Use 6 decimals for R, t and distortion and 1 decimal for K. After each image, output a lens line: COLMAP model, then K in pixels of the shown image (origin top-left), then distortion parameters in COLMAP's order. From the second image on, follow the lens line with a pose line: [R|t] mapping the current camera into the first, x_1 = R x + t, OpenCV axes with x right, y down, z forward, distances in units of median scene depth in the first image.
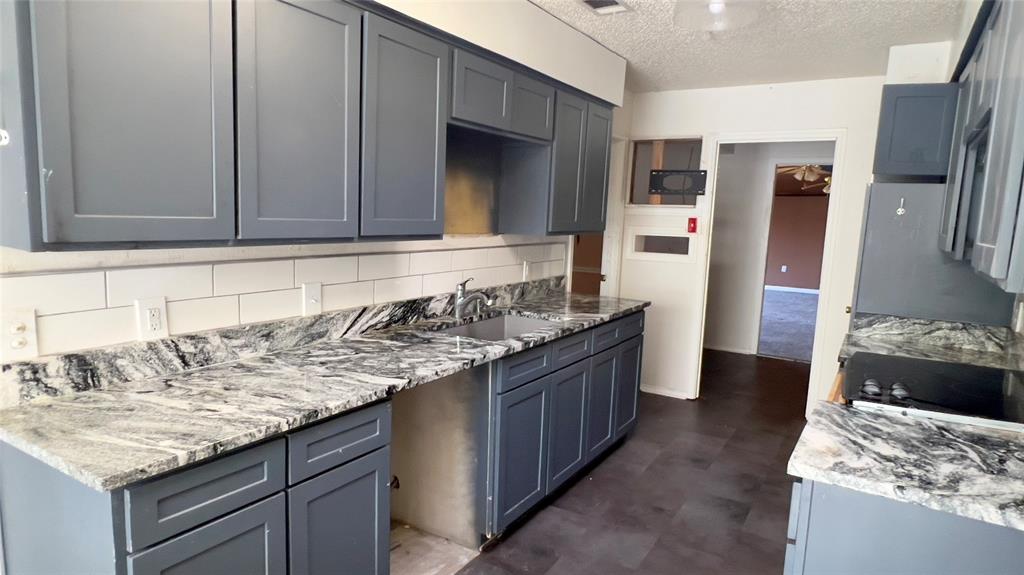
lens RADIAL K [[620.9, 0, 509.9], [0, 620.9, 292.0], [0, 0, 1]] dist [-0.000813, -0.000141]
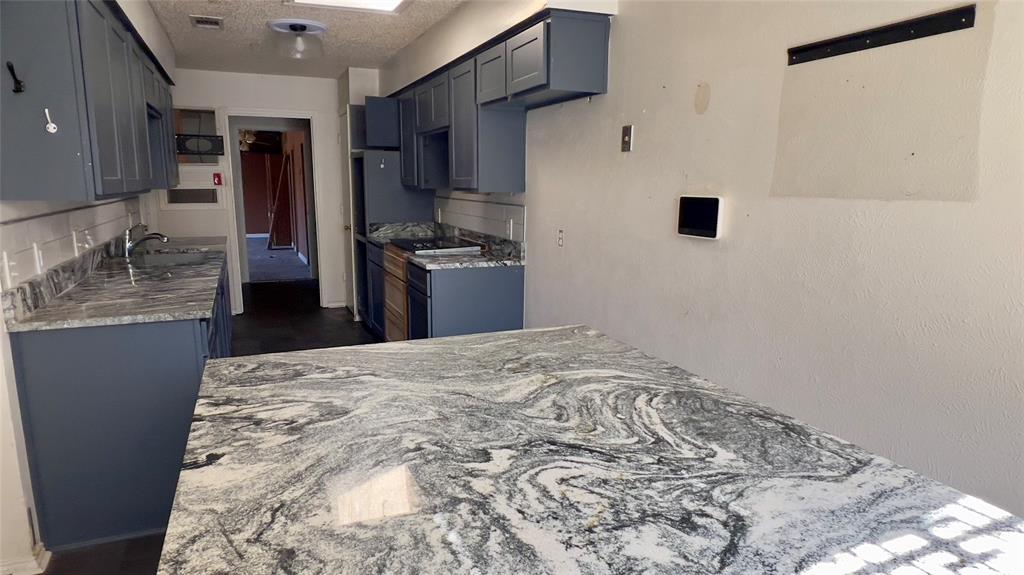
lens RADIAL K [[620.9, 0, 505.0], [0, 620.9, 298.1], [0, 0, 1]] dist [-0.000813, -0.000141]
pose [[0.574894, -0.184192, 0.797227, -0.778721], [0.120040, 0.982777, 0.140499, 0.045270], [-0.809375, 0.014927, 0.587103, -0.413367]]
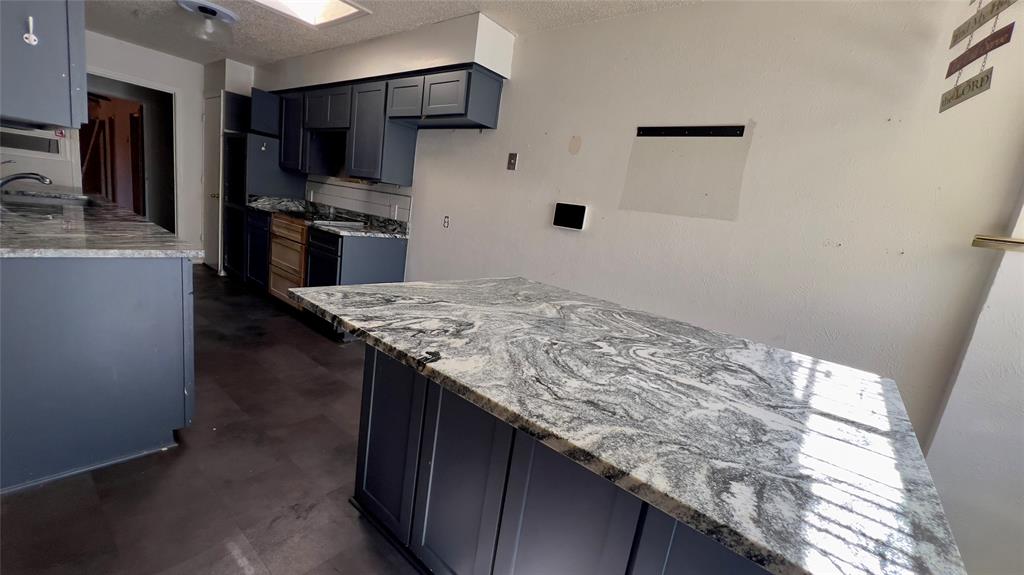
lens RADIAL K [[414.3, 0, 512.5], [0, 414.3, 290.8], [0, 0, 1]] dist [-0.001583, 0.000458]
pose [[0.125730, -0.206909, 0.970248, -0.907243], [-0.008664, 0.977742, 0.209630, 0.057131], [-0.992027, -0.034763, 0.121139, -0.110676]]
